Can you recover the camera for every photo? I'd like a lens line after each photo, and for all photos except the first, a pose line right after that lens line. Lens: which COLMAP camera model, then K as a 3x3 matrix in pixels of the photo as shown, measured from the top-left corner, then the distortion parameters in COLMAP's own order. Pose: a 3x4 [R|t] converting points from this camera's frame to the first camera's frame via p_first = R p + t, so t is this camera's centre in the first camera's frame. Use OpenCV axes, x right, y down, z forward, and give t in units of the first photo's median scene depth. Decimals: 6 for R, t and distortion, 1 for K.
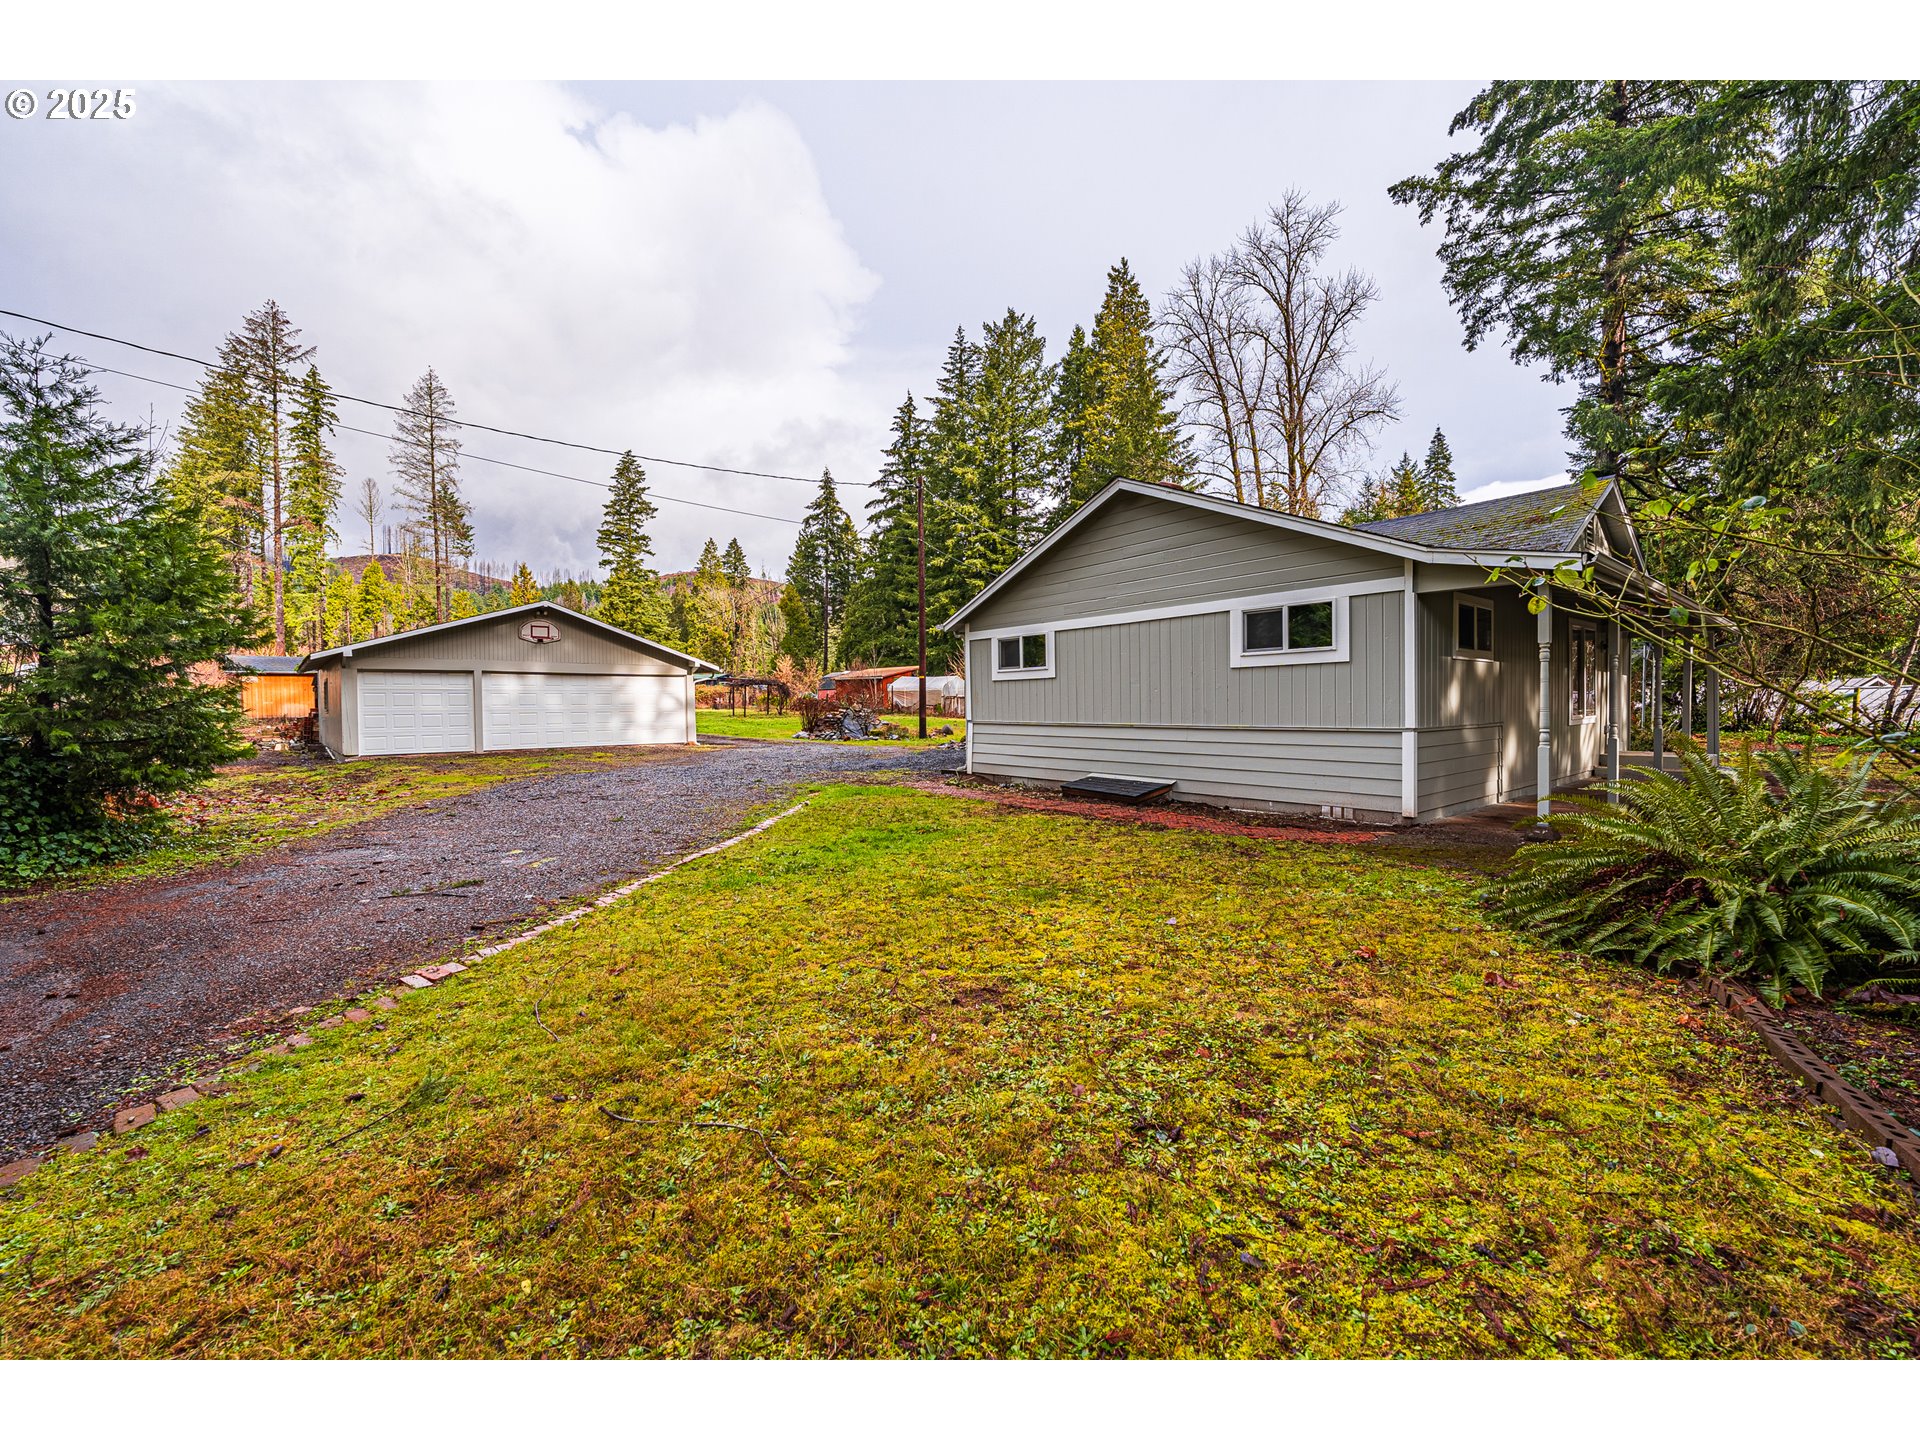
lens RADIAL K [[774.3, 0, 956.9], [0, 774.3, 721.7], [0, 0, 1]] dist [-0.003649, 0.000472]
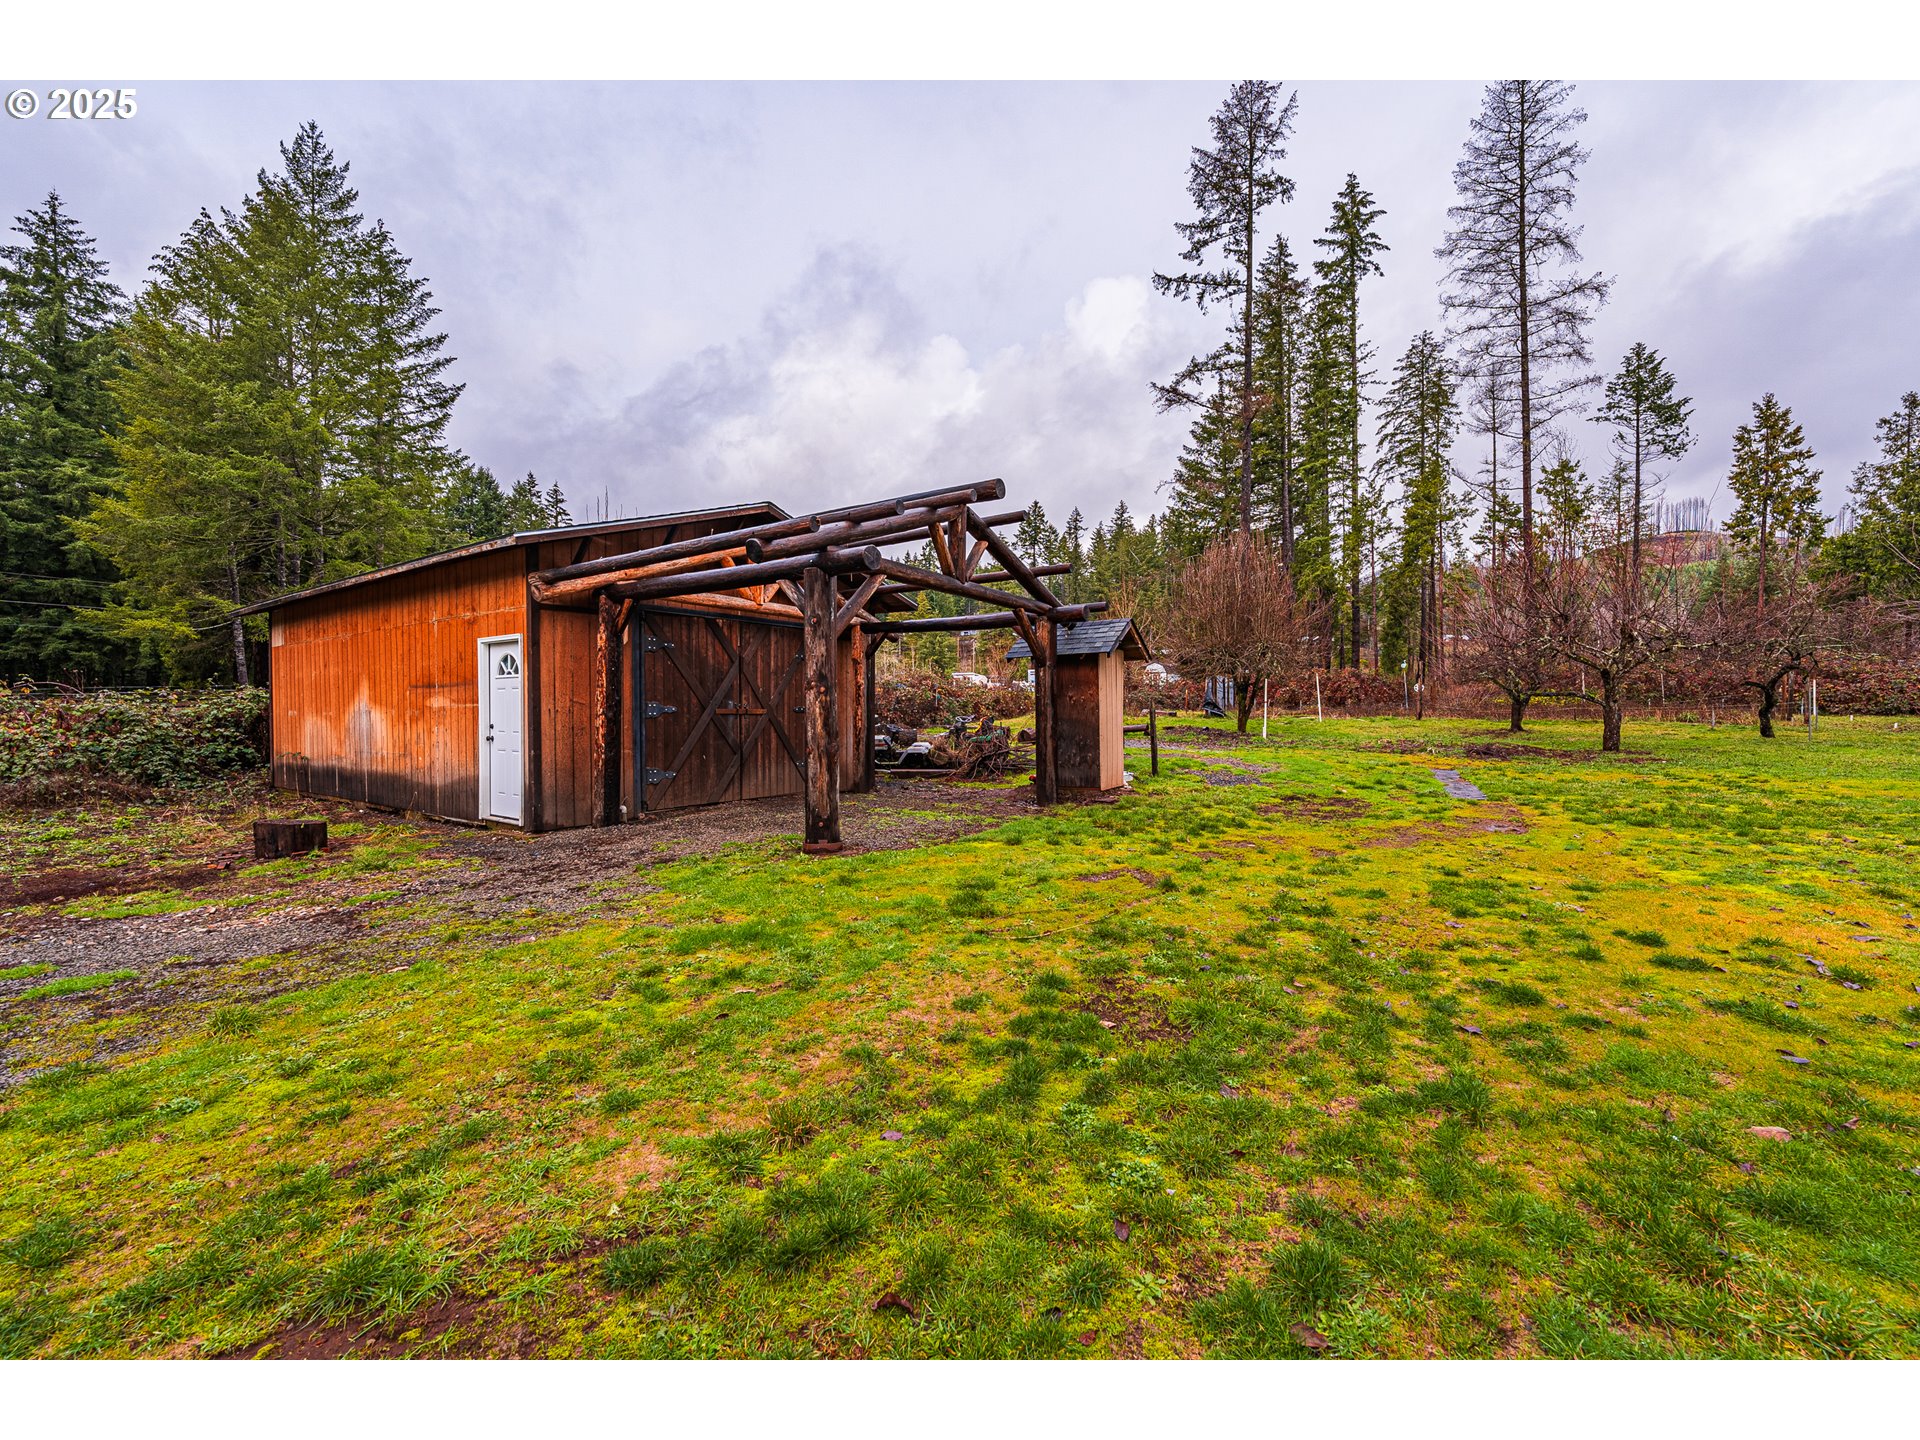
lens RADIAL K [[774.3, 0, 963.4], [0, 774.3, 719.3], [0, 0, 1]] dist [-0.003649, 0.000472]
pose [[0.202585, 0.023379, -0.978986, -0.259770], [-0.024429, 0.999524, 0.018815, -0.015546], [0.978960, 0.020105, 0.203060, 0.559260]]
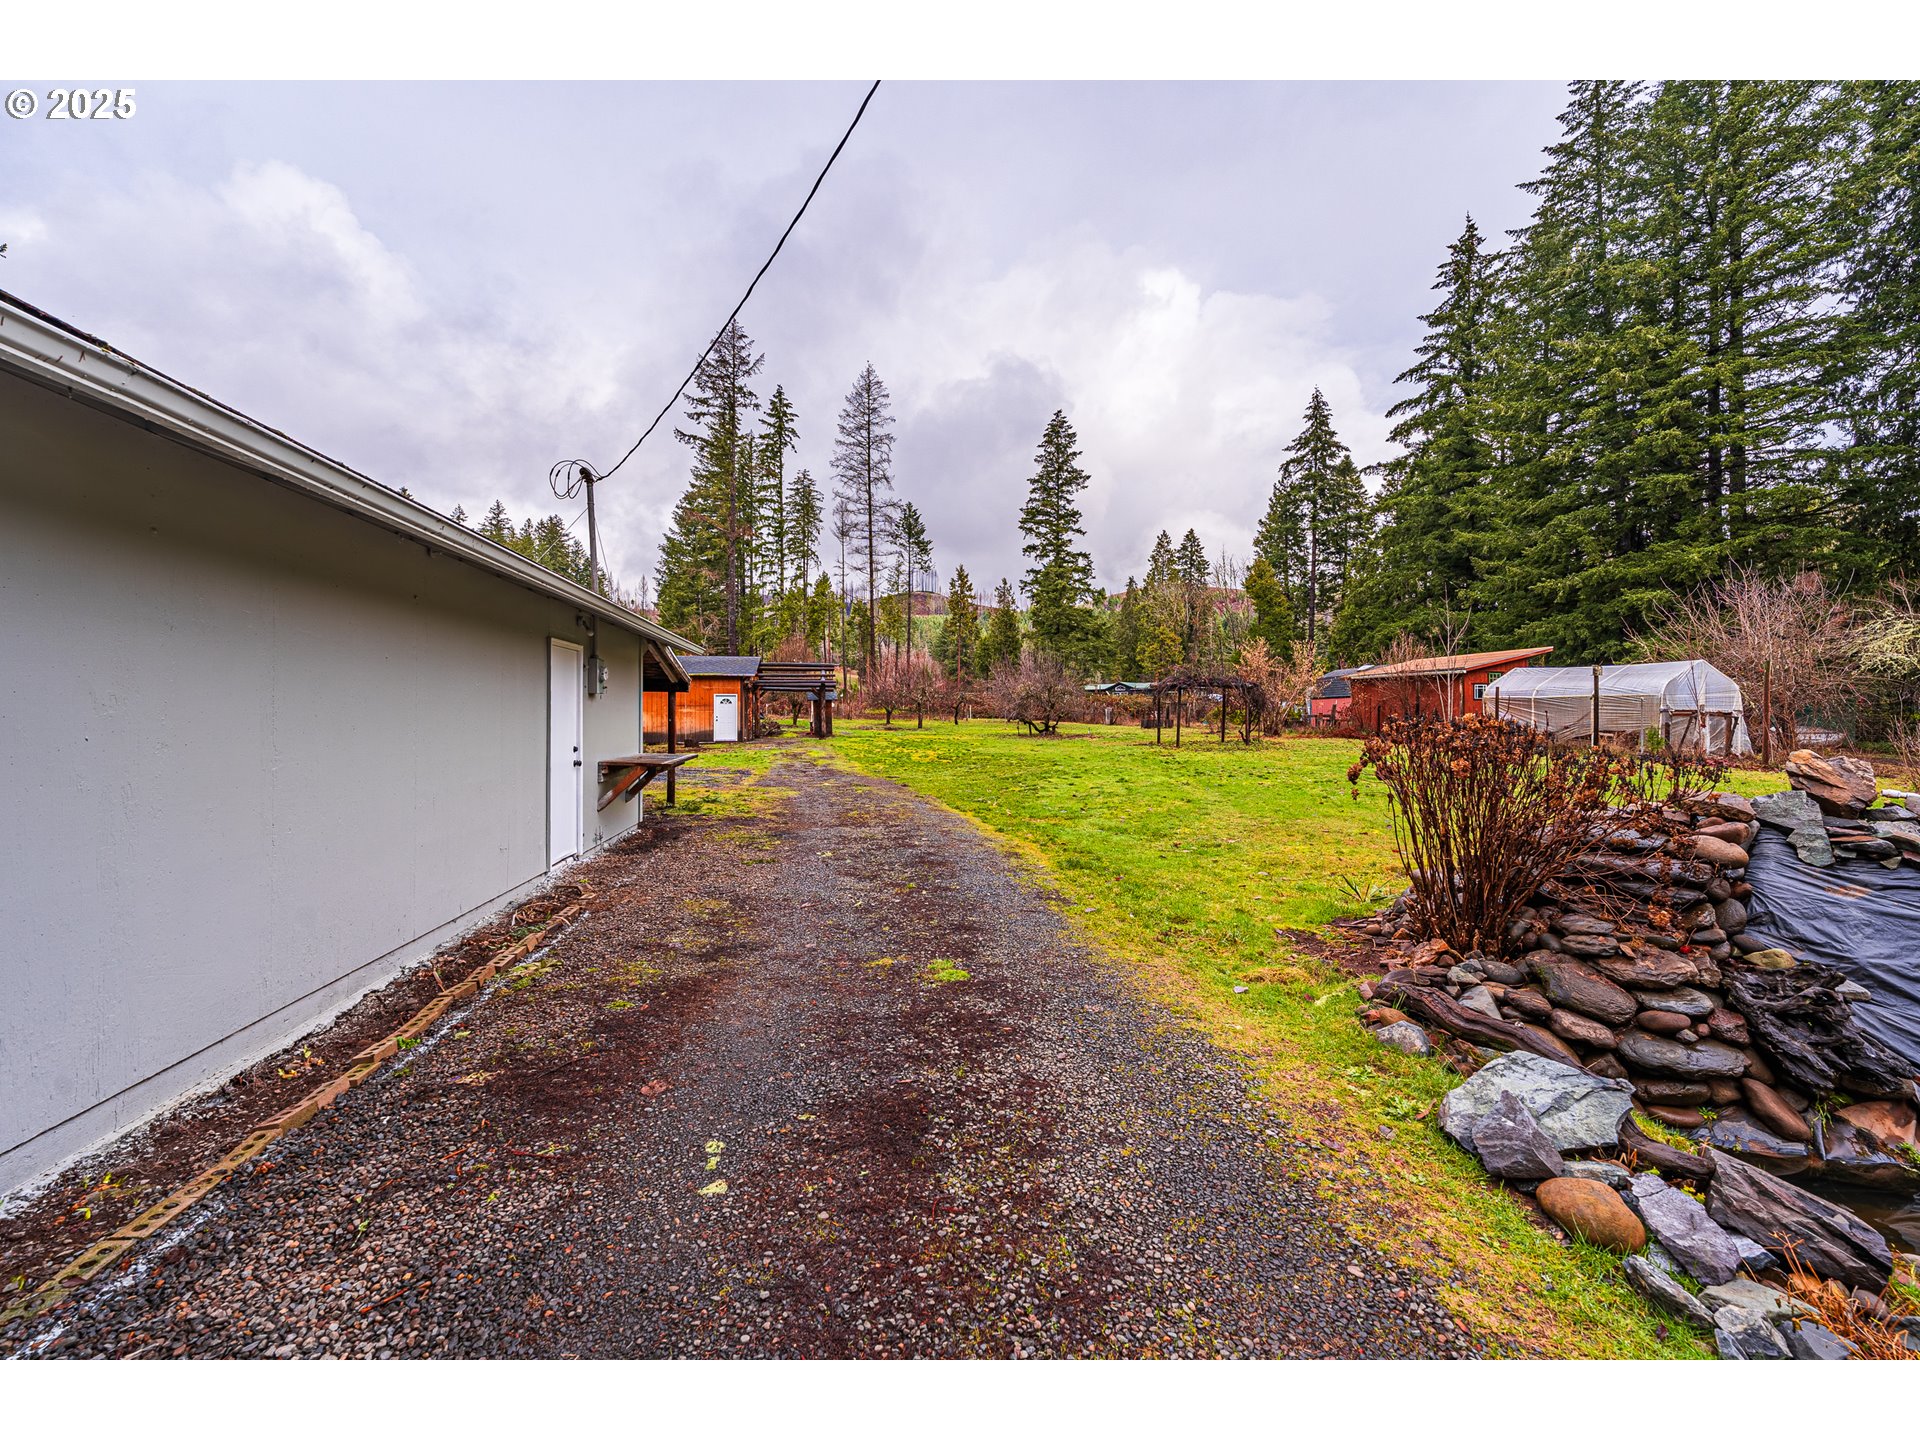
lens RADIAL K [[774.3, 0, 962.3], [0, 774.3, 720.9], [0, 0, 1]] dist [-0.003649, 0.000472]
pose [[0.842165, 0.013671, -0.539047, -0.063942], [-0.023554, 0.999657, -0.011447, -0.007966], [0.538706, 0.022337, 0.842198, 0.268083]]
